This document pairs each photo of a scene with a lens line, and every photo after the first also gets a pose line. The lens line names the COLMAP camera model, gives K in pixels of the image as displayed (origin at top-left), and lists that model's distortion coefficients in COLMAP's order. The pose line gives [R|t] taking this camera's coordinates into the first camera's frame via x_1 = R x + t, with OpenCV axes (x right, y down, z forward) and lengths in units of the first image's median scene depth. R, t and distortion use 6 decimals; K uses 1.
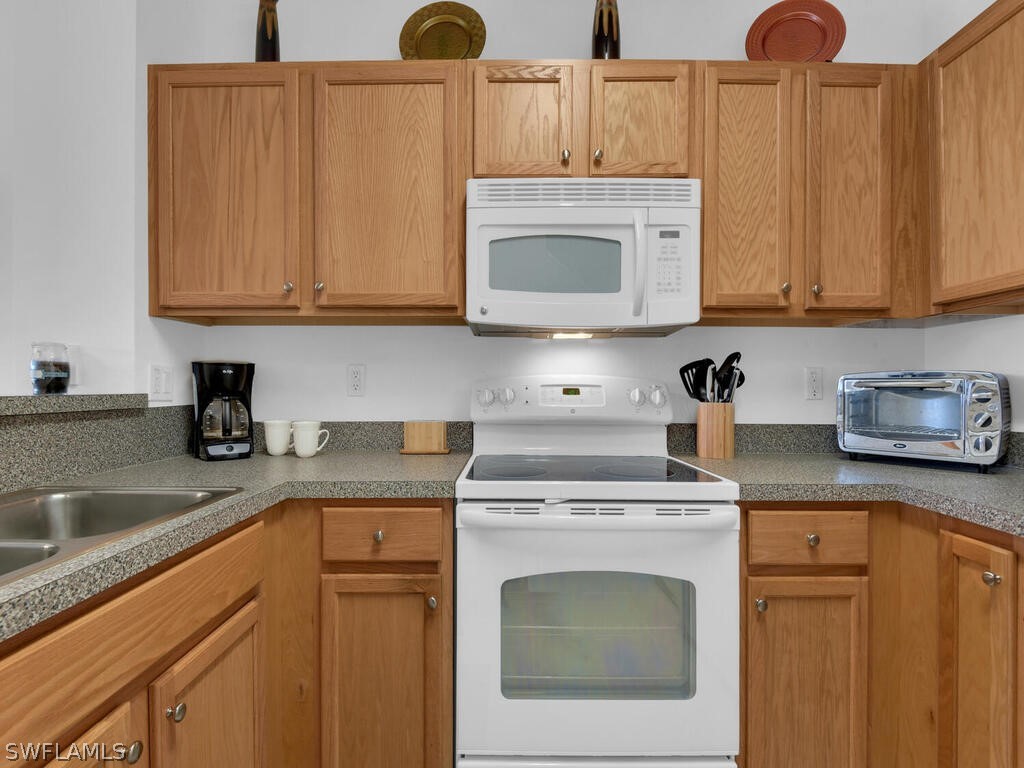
lens RADIAL K [[481.7, 0, 519.5], [0, 481.7, 380.4], [0, 0, 1]] dist [0.000568, 0.000192]
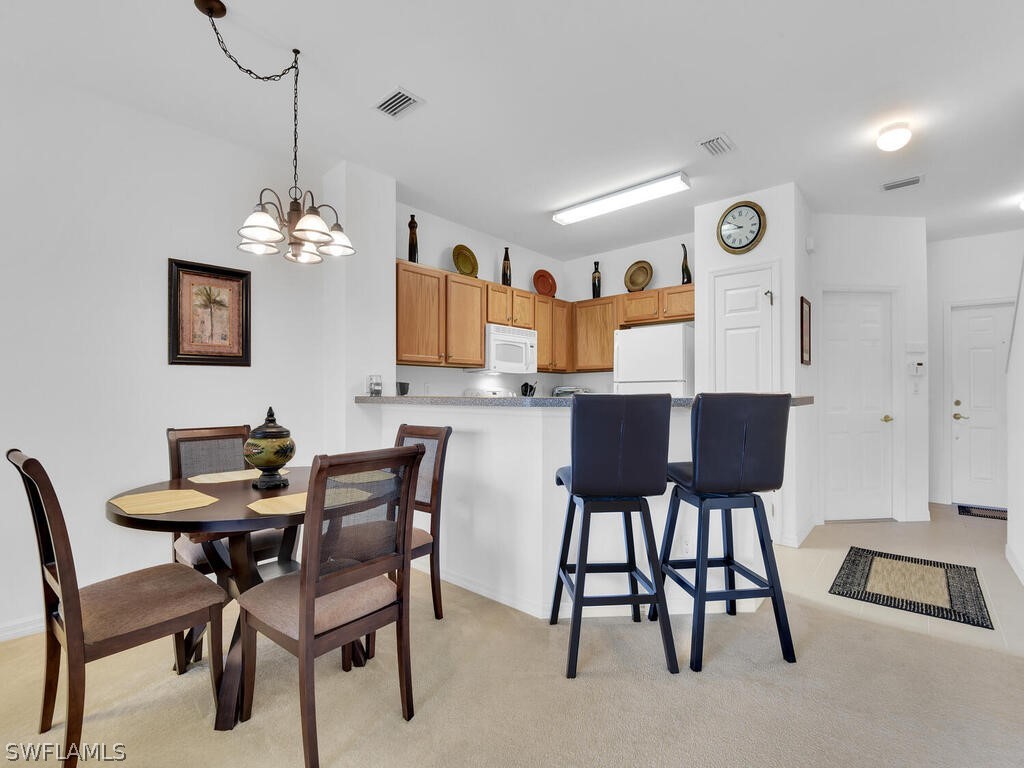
lens RADIAL K [[481.7, 0, 513.9], [0, 481.7, 388.4], [0, 0, 1]] dist [0.000568, 0.000192]
pose [[0.662669, 0.003397, 0.748905, -2.210235], [0.002174, 0.999977, -0.006460, 0.007489], [-0.748910, 0.005909, 0.662646, -1.090180]]
